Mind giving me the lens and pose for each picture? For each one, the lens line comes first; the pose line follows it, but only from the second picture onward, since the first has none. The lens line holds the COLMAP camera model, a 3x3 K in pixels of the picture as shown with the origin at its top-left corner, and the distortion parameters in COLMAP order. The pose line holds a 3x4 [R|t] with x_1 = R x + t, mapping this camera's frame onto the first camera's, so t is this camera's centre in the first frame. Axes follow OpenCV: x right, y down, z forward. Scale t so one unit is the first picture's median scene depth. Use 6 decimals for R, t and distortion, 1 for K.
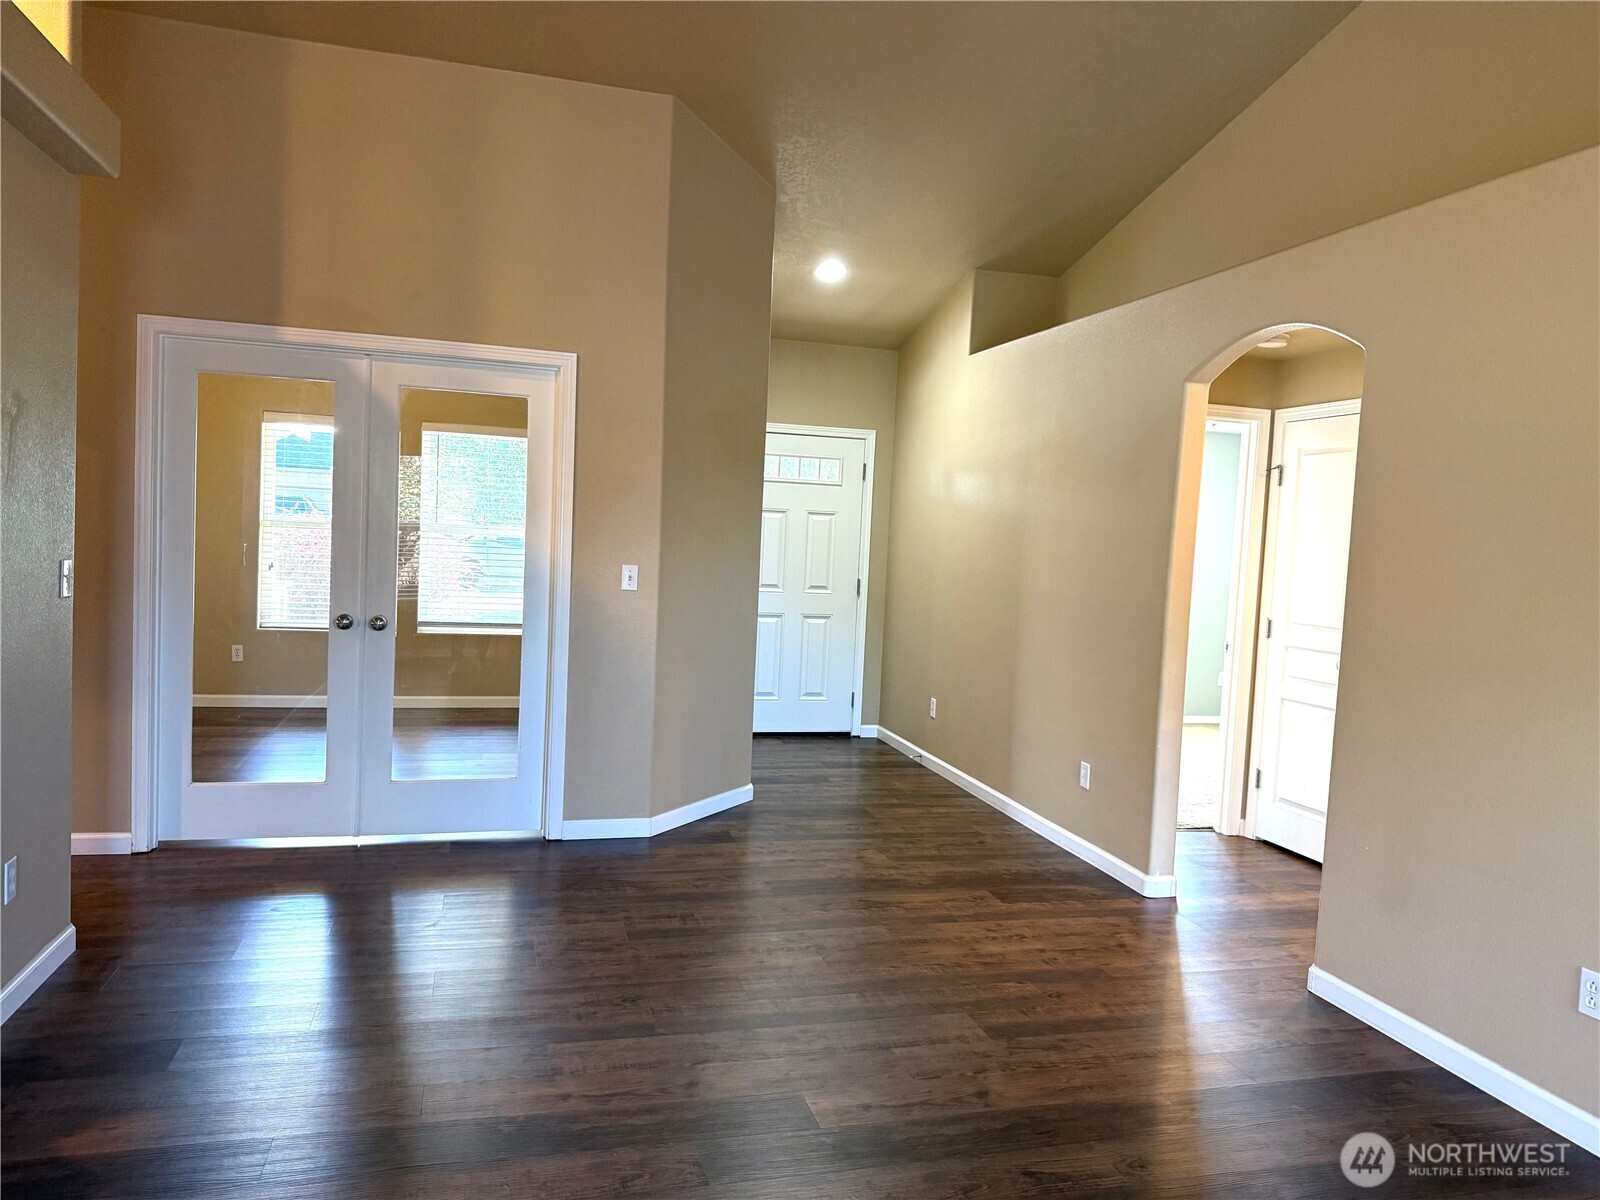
lens RADIAL K [[1102.2, 0, 801.9], [0, 1102.2, 611.6], [0, 0, 1]] dist [0.032115, -0.050130]
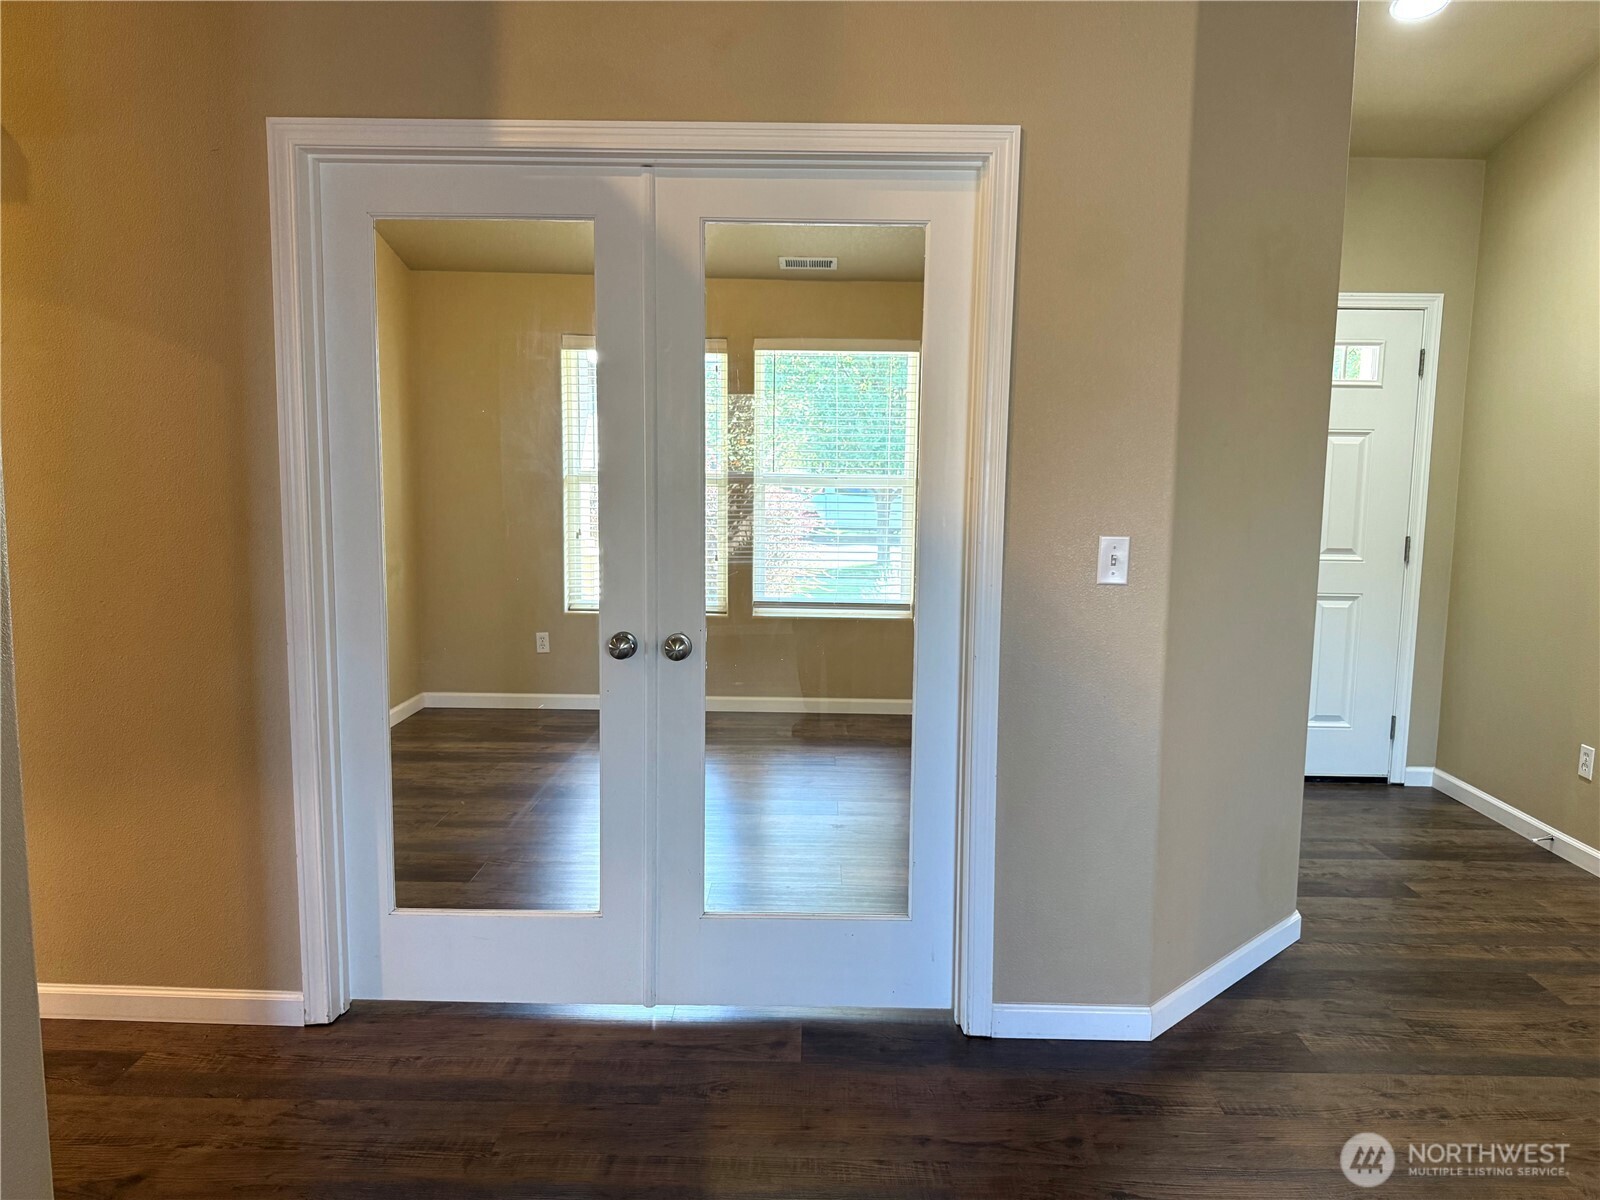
lens RADIAL K [[1102.2, 0, 804.7], [0, 1102.2, 600.1], [0, 0, 1]] dist [0.032115, -0.050130]
pose [[0.956625, 0.000489, -0.291321, -0.135578], [0.010943, 0.999232, 0.037613, -0.031456], [0.291116, -0.039169, 0.955886, 0.421103]]
